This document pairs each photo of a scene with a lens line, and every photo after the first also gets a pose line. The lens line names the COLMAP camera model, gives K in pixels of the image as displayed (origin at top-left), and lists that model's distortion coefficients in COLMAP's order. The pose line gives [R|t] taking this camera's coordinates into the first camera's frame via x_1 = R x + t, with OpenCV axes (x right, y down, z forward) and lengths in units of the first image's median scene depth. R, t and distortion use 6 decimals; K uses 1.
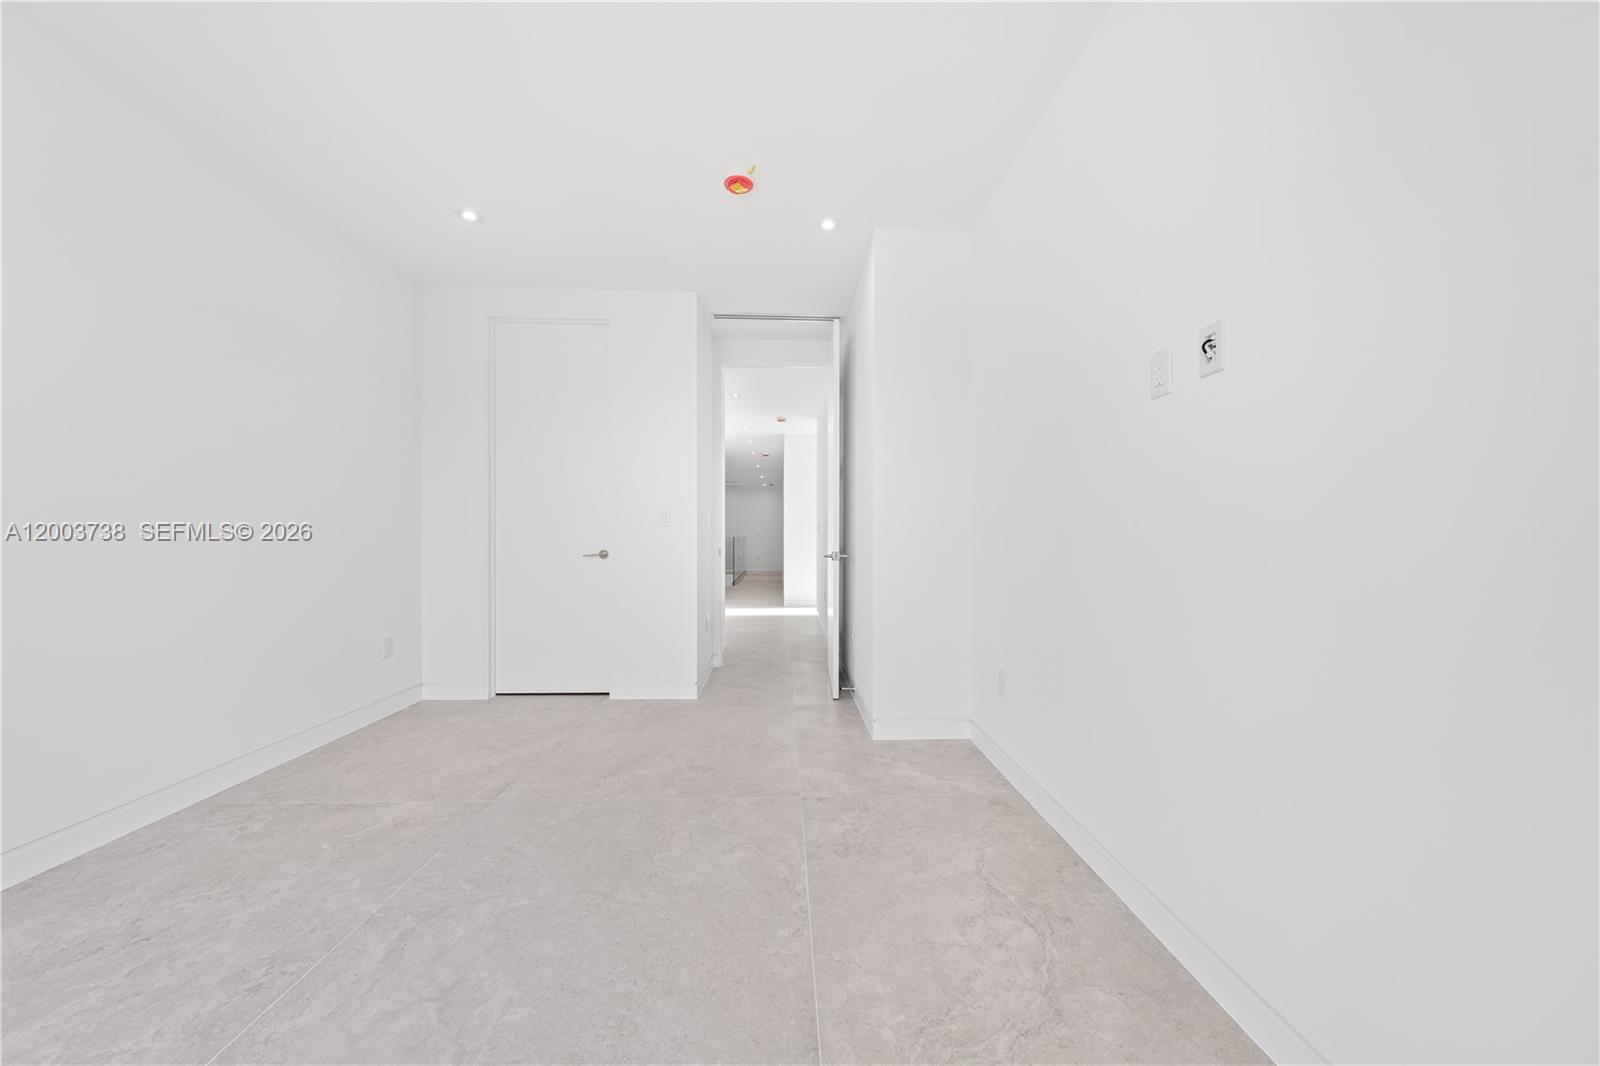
lens RADIAL K [[542.3, 0, 800.9], [0, 542.3, 541.8], [0, 0, 1]] dist [-0.005980, 0.000822]
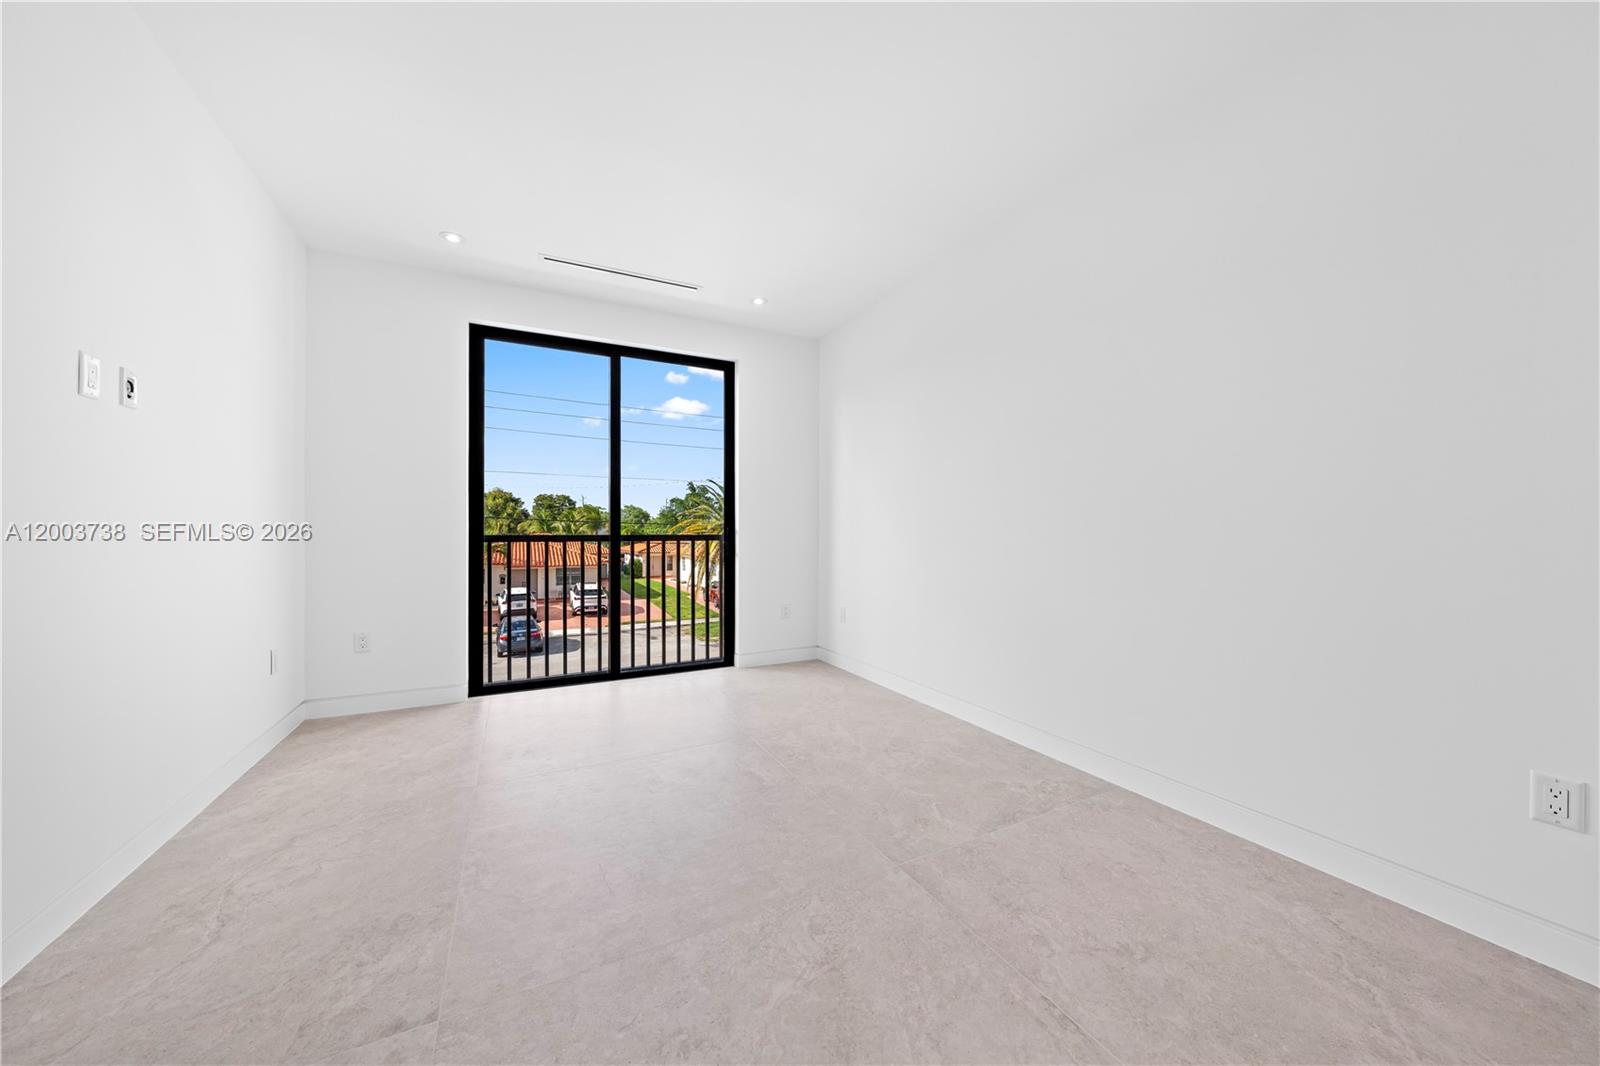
lens RADIAL K [[542.3, 0, 794.6], [0, 542.3, 533.2], [0, 0, 1]] dist [-0.005980, 0.000822]
pose [[-0.906313, -0.004749, -0.422581, -0.099677], [-0.007990, 0.999951, 0.005897, -0.013429], [0.422532, 0.008721, -0.906306, 1.768242]]
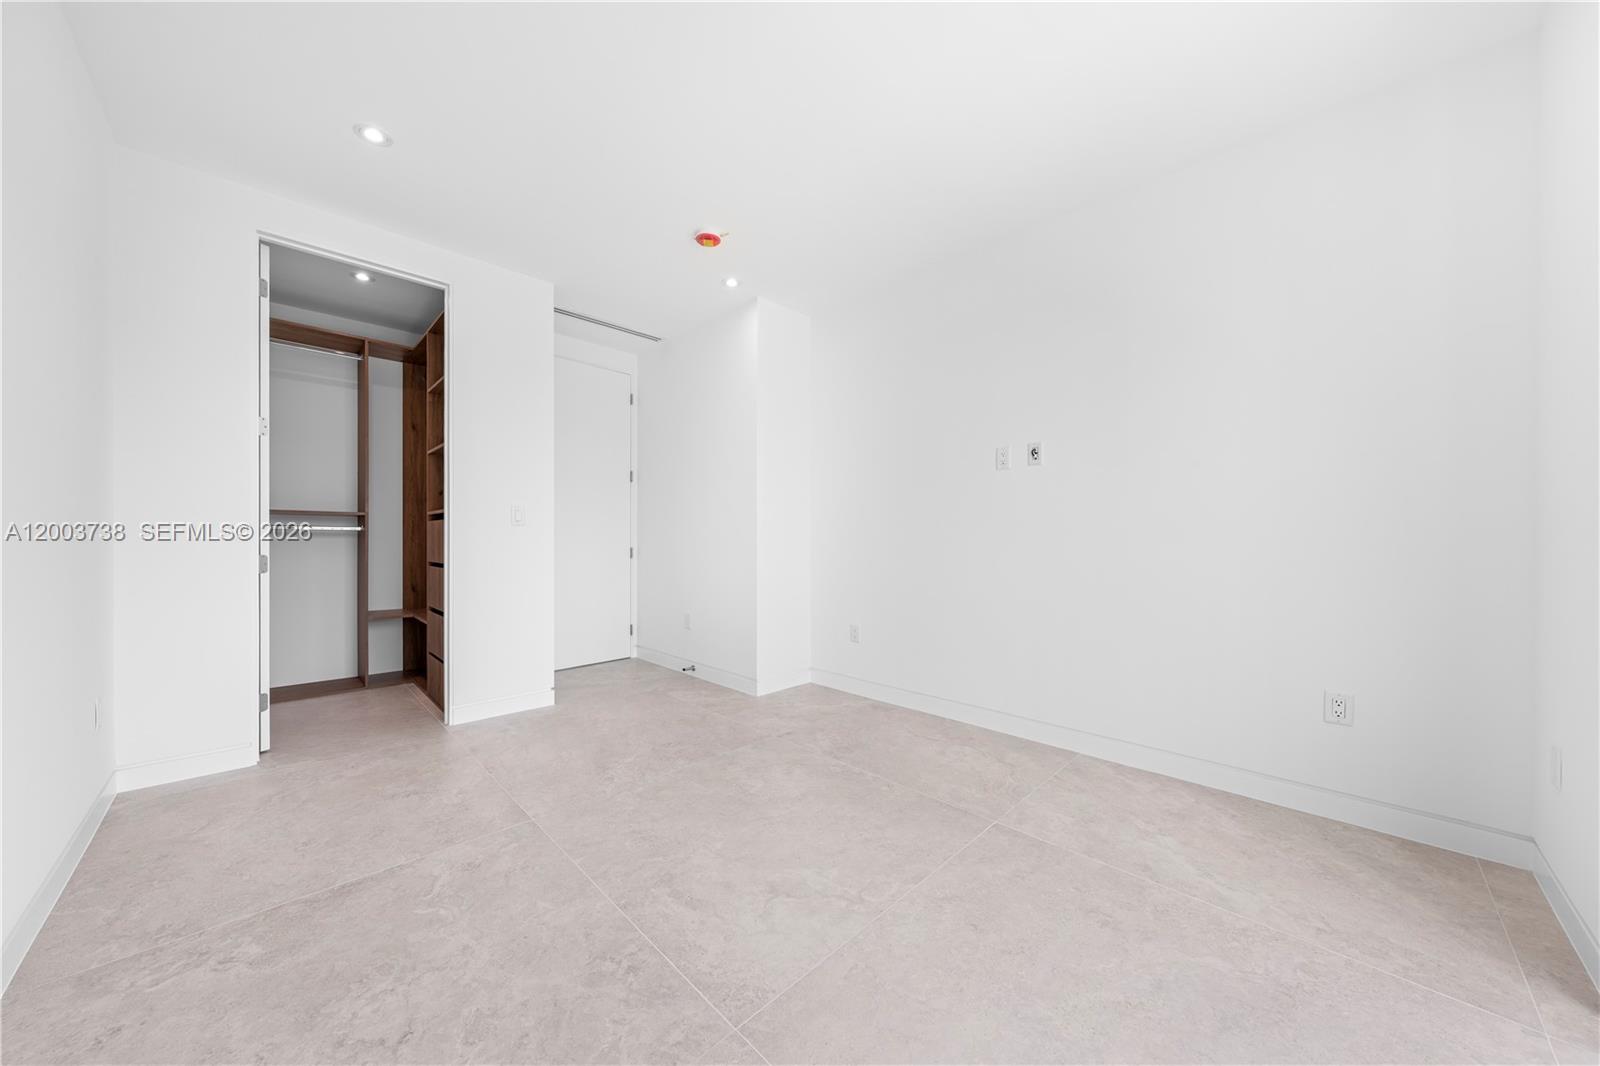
lens RADIAL K [[542.3, 0, 789.1], [0, 542.3, 533.2], [0, 0, 1]] dist [-0.005980, 0.000822]
pose [[0.743894, 0.003607, 0.668288, -0.925035], [0.004806, 0.999931, -0.010748, -0.003580], [-0.668280, 0.011207, 0.743825, 0.002376]]
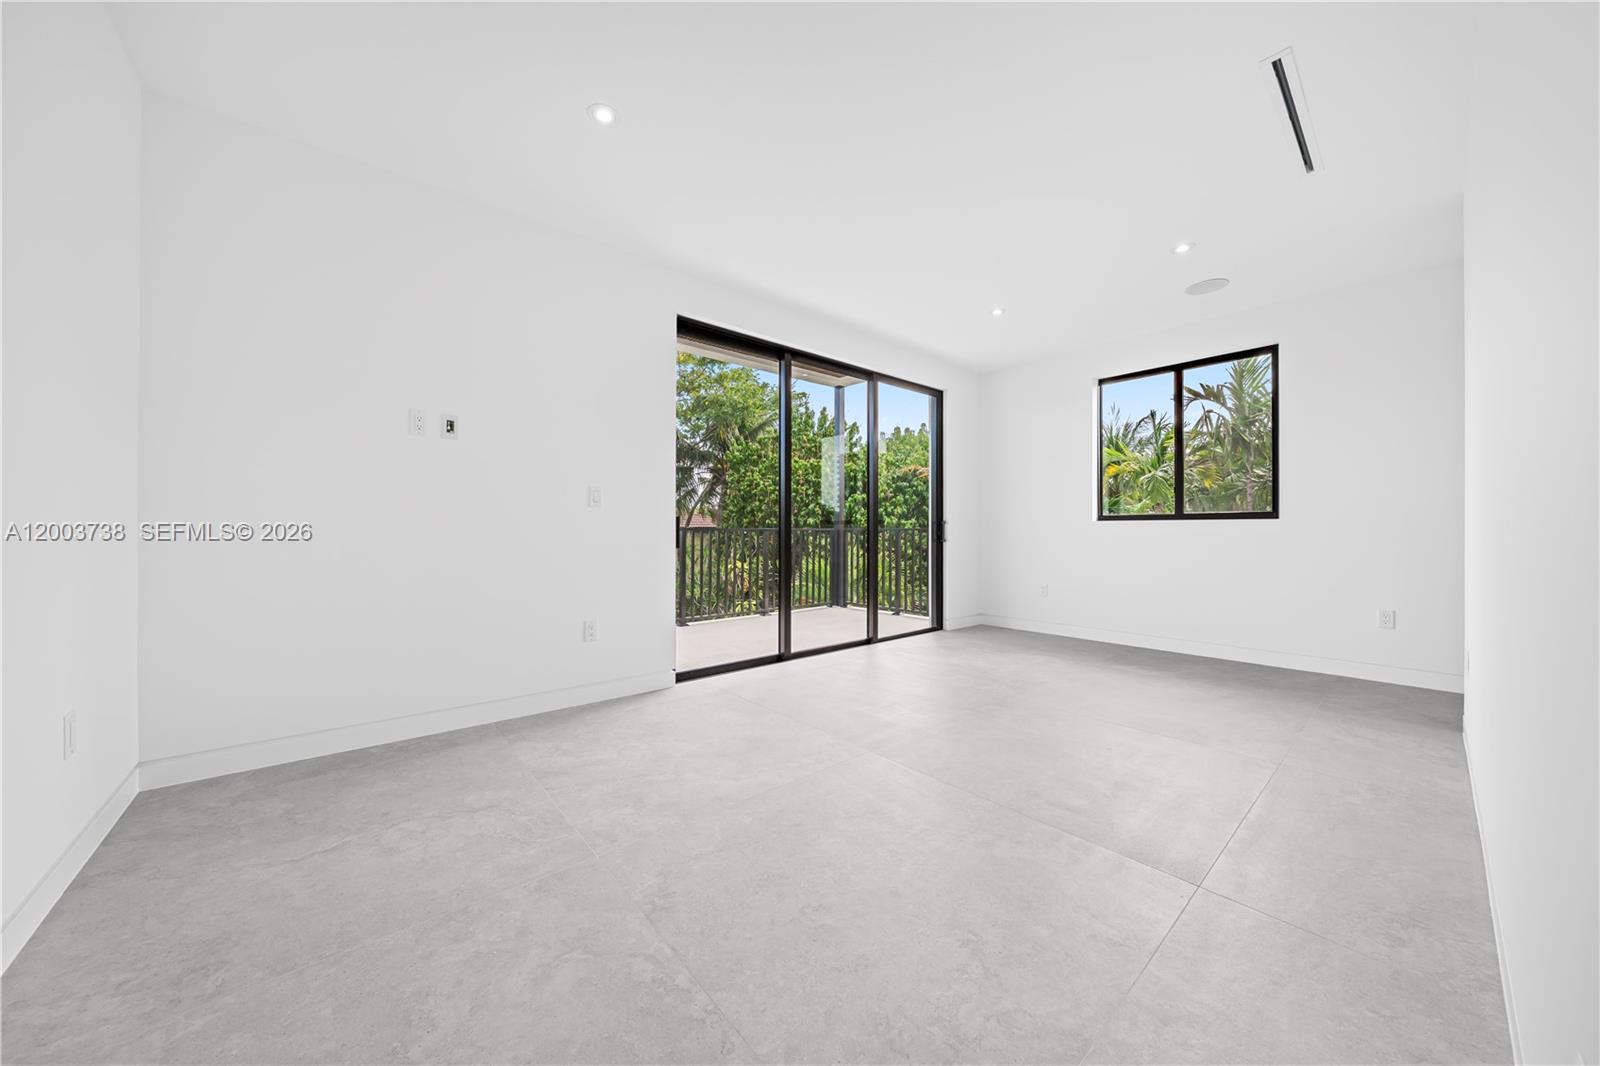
lens RADIAL K [[542.3, 0, 792.3], [0, 542.3, 533.9], [0, 0, 1]] dist [-0.005980, 0.000822]
pose [[-0.612711, 0.003484, 0.790299, -0.784433], [0.005654, 0.999984, -0.000025, 0.043914], [-0.790287, 0.004453, -0.612721, 0.750027]]
